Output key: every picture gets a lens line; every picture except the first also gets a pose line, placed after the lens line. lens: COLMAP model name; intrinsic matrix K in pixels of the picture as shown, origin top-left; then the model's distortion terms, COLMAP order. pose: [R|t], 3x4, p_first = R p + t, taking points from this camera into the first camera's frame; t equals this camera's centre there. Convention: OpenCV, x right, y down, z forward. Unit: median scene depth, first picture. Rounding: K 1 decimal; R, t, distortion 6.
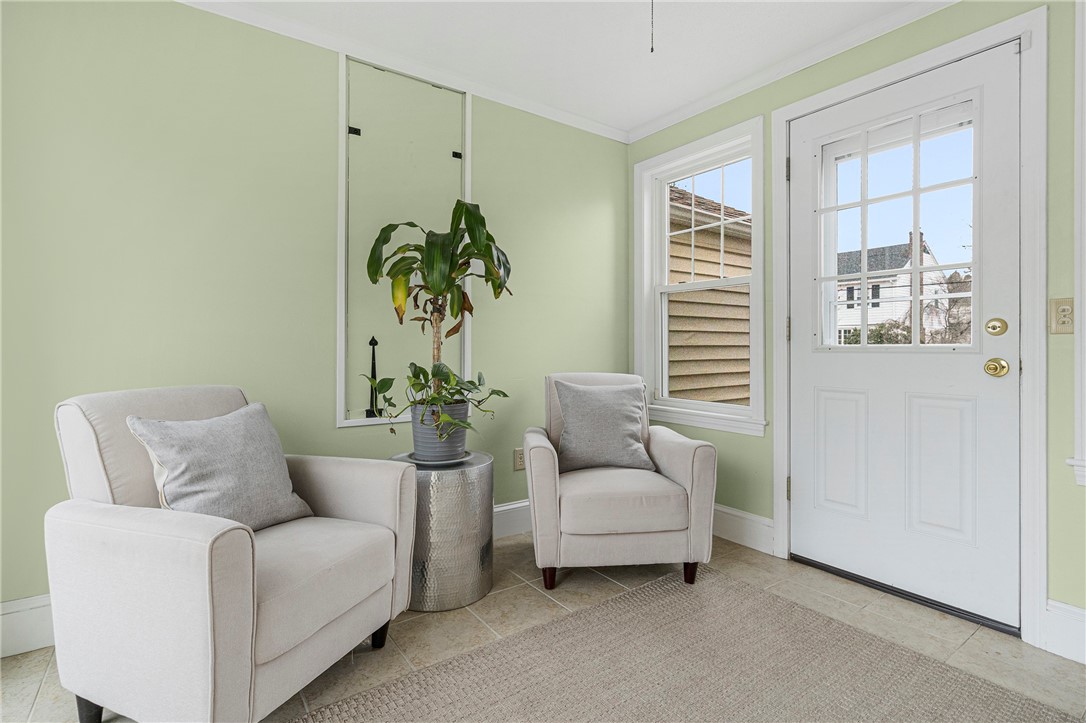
lens RADIAL K [[525.4, 0, 538.0], [0, 525.4, 345.9], [0, 0, 1]] dist [-0.000989, 0.000199]
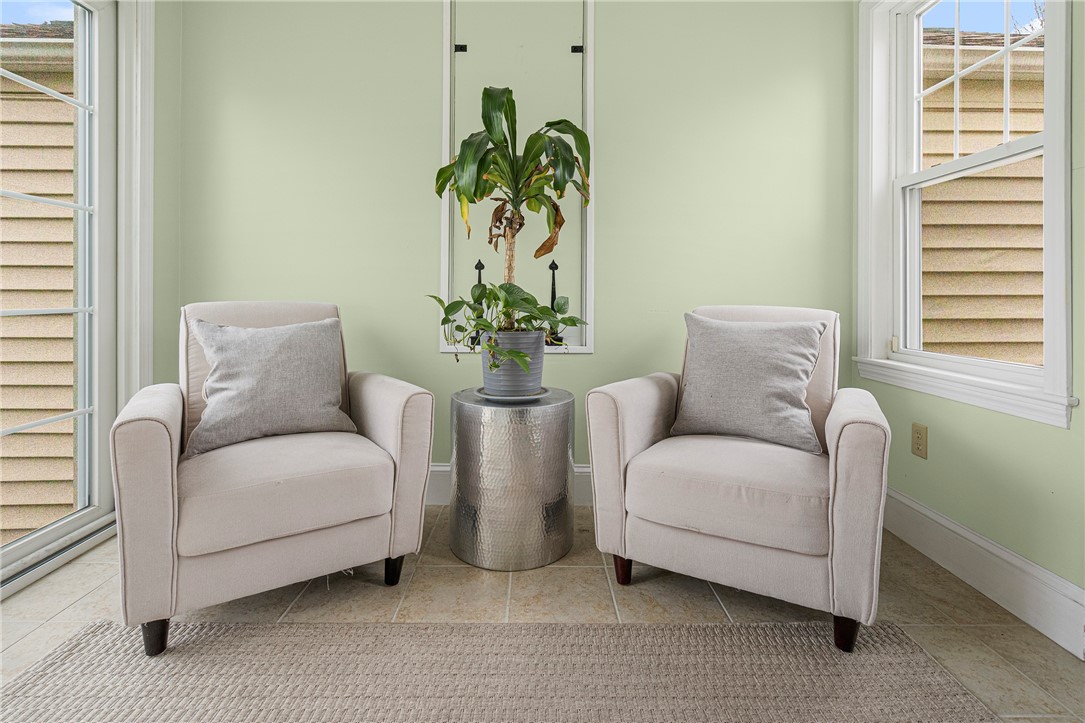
lens RADIAL K [[526.7, 0, 535.7], [0, 526.7, 296.2], [0, 0, 1]] dist [-0.002520, 0.001600]
pose [[0.817794, 0.004817, -0.575491, 0.345058], [-0.005456, 0.999985, 0.000616, 0.050194], [0.575485, 0.002636, 0.817808, 0.303979]]
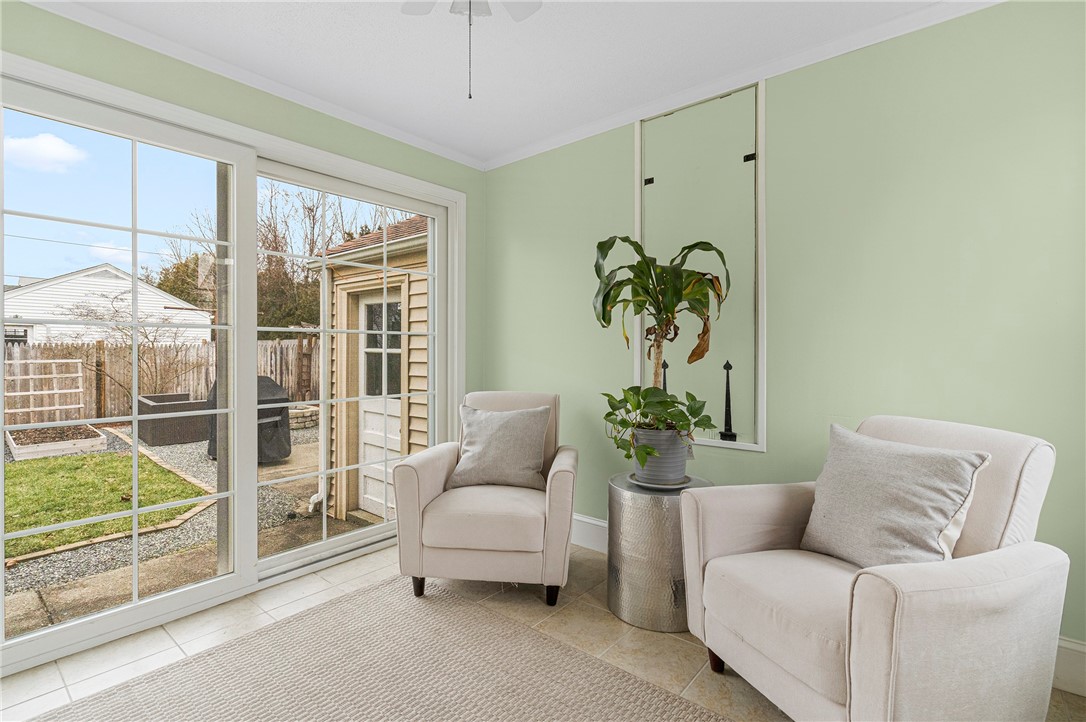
lens RADIAL K [[509.8, 0, 540.9], [0, 509.8, 353.2], [0, 0, 1]] dist [-0.004801, 0.000448]
pose [[0.251271, 0.000828, -0.967916, 0.711669], [-0.000402, 1.000000, 0.000751, -0.036011], [0.967917, 0.000201, 0.251271, 0.521589]]
